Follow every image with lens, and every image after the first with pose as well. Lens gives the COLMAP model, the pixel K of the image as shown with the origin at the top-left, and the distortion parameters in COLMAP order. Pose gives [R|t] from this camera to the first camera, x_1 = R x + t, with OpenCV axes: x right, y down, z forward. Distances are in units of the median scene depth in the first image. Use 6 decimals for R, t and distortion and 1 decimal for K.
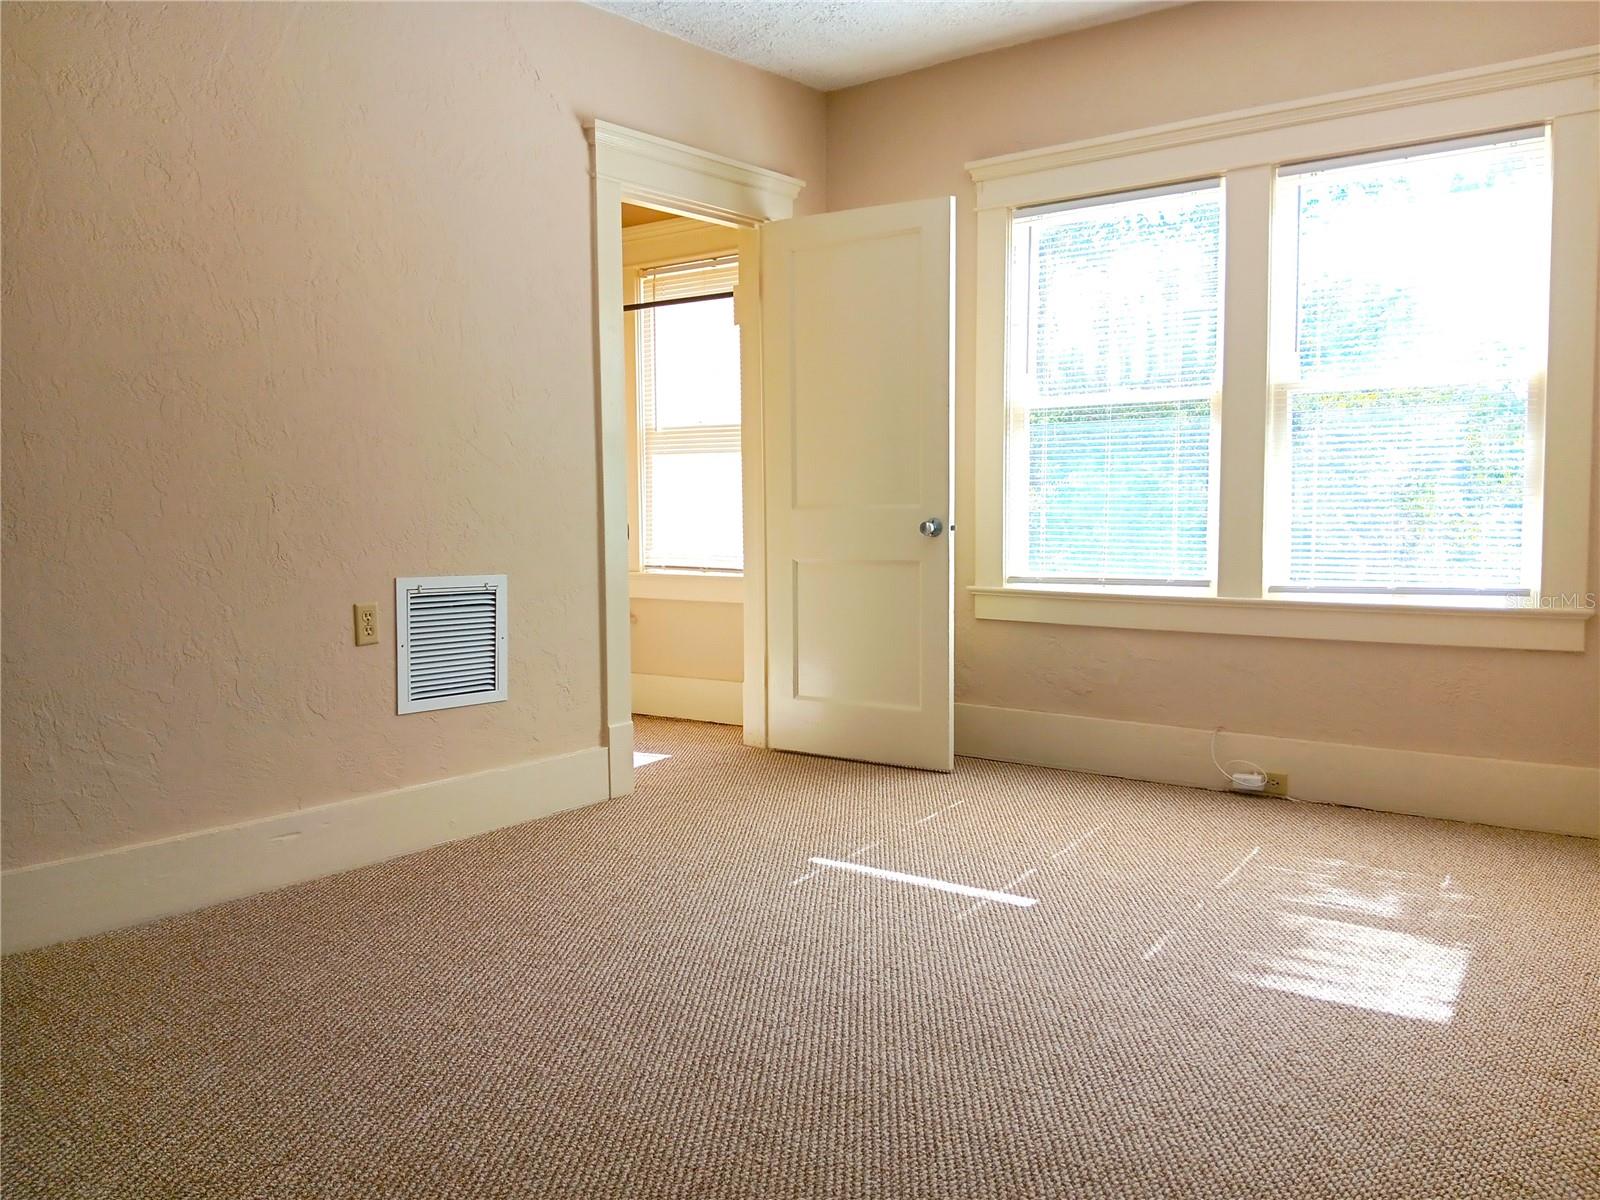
lens RADIAL K [[1267.6, 0, 800.0], [0, 1267.6, 600.0], [0, 0, 1]] dist [0.071972, -0.167636]
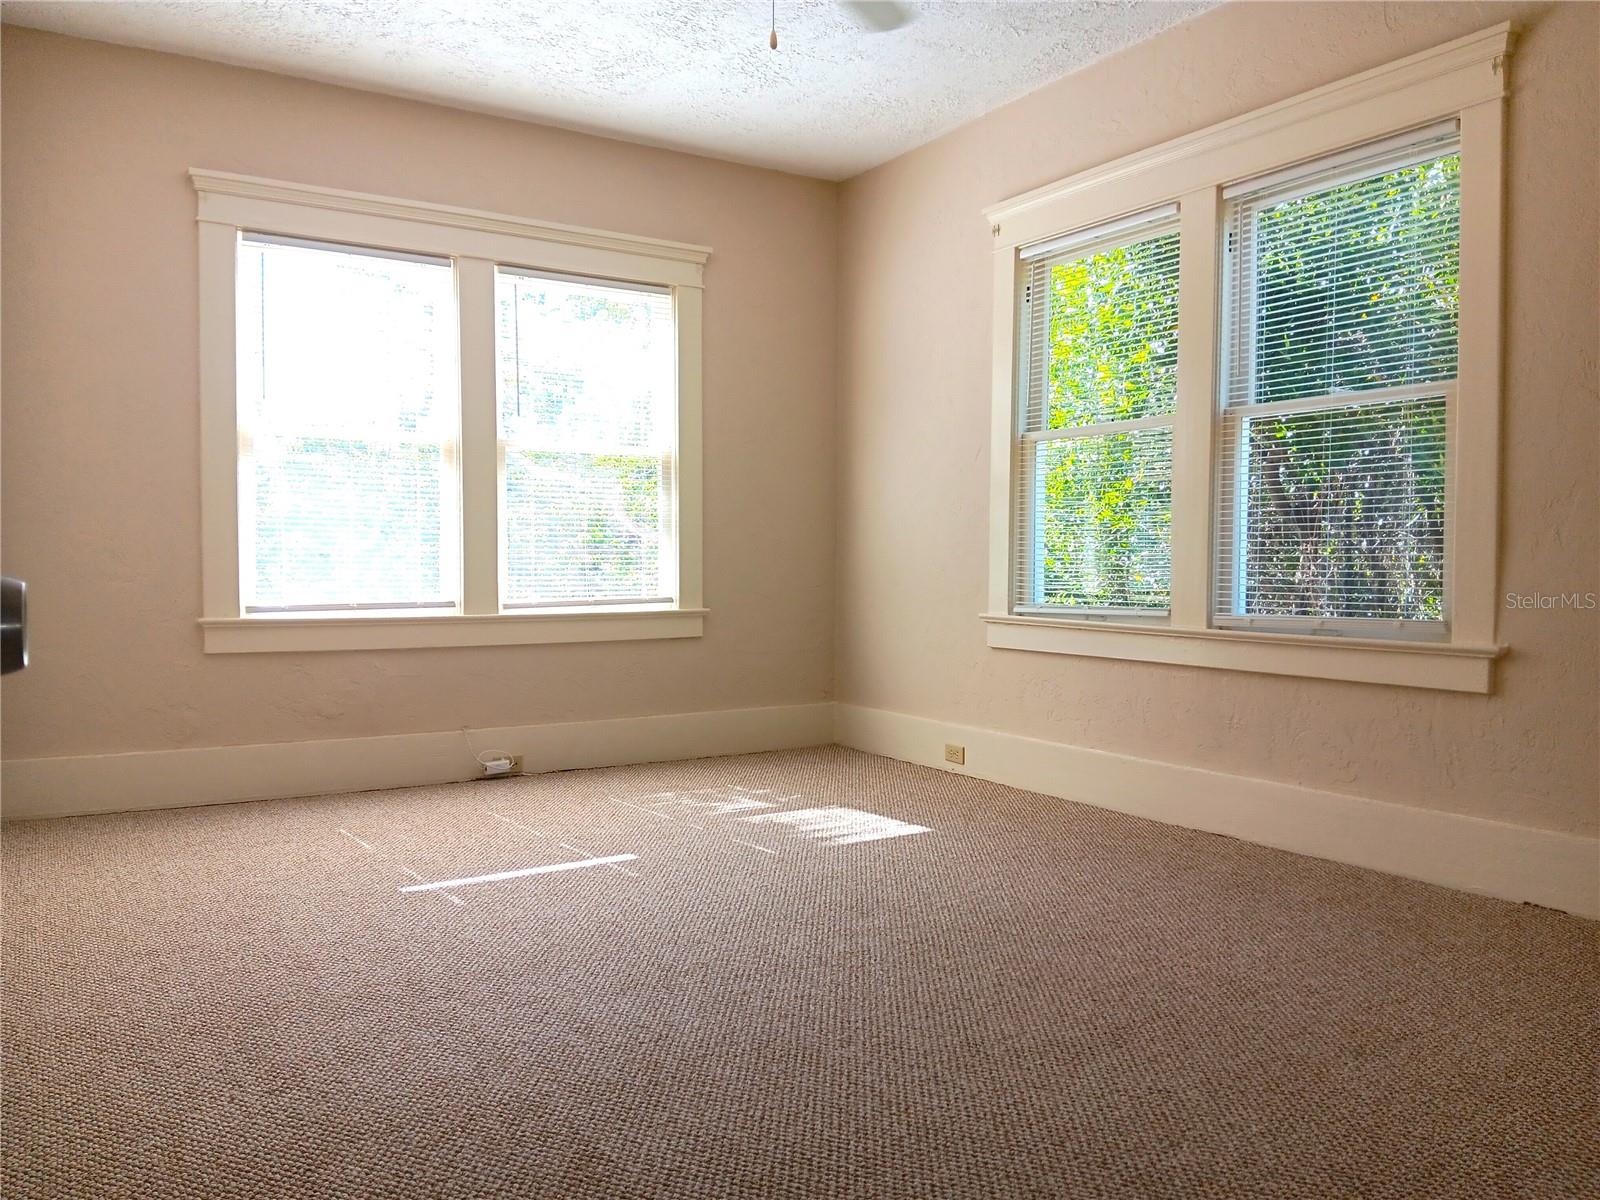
lens RADIAL K [[1267.6, 0, 800.0], [0, 1267.6, 600.0], [0, 0, 1]] dist [0.071972, -0.167636]
pose [[0.339547, -0.024025, 0.940282, -0.685274], [0.061278, 0.998115, 0.003374, -0.001366], [-0.938591, 0.056473, 0.340380, 0.318376]]
